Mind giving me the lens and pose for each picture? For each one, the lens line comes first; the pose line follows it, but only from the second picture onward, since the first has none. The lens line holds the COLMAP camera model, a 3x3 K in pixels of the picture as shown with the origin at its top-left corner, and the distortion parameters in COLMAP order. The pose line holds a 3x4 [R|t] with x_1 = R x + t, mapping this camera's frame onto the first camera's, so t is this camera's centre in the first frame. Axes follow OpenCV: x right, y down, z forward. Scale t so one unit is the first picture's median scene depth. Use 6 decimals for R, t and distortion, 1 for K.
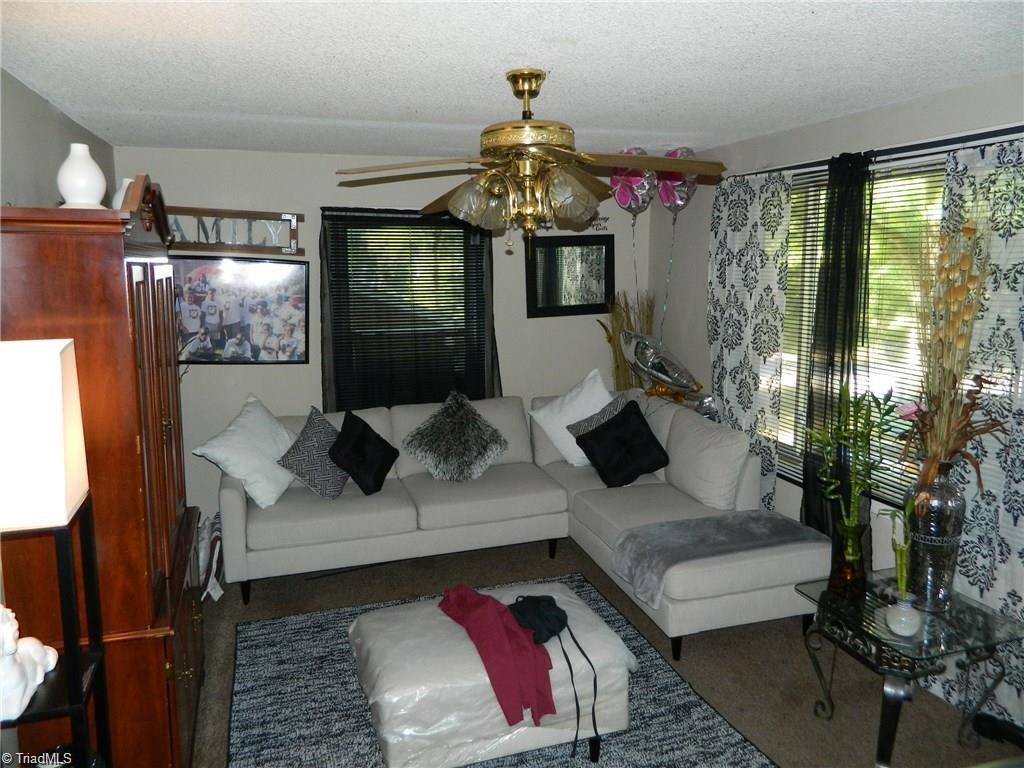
lens RADIAL K [[768.7, 0, 512.8], [0, 768.7, 378.9], [0, 0, 1]] dist [0.010184, 0.000003]
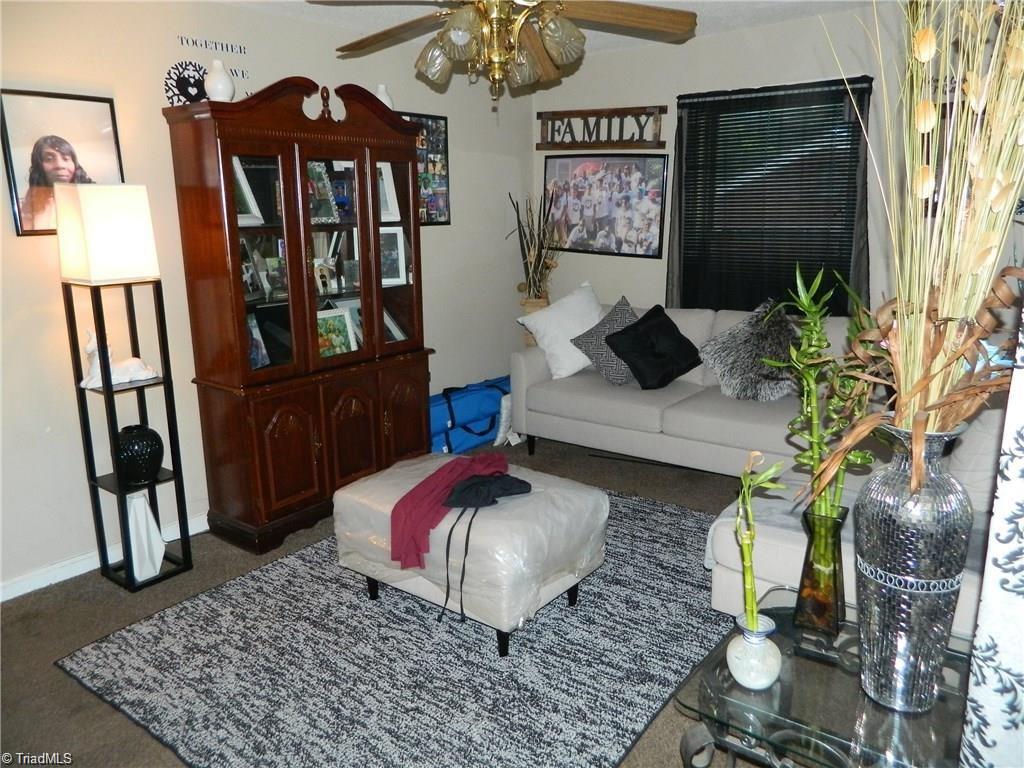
lens RADIAL K [[768.7, 0, 510.1], [0, 768.7, 384.8], [0, 0, 1]] dist [0.010184, 0.000003]
pose [[0.544001, 0.186733, -0.818042, 0.499299], [-0.110543, 0.982374, 0.150734, 0.012525], [0.831771, 0.008429, 0.555055, 0.285322]]
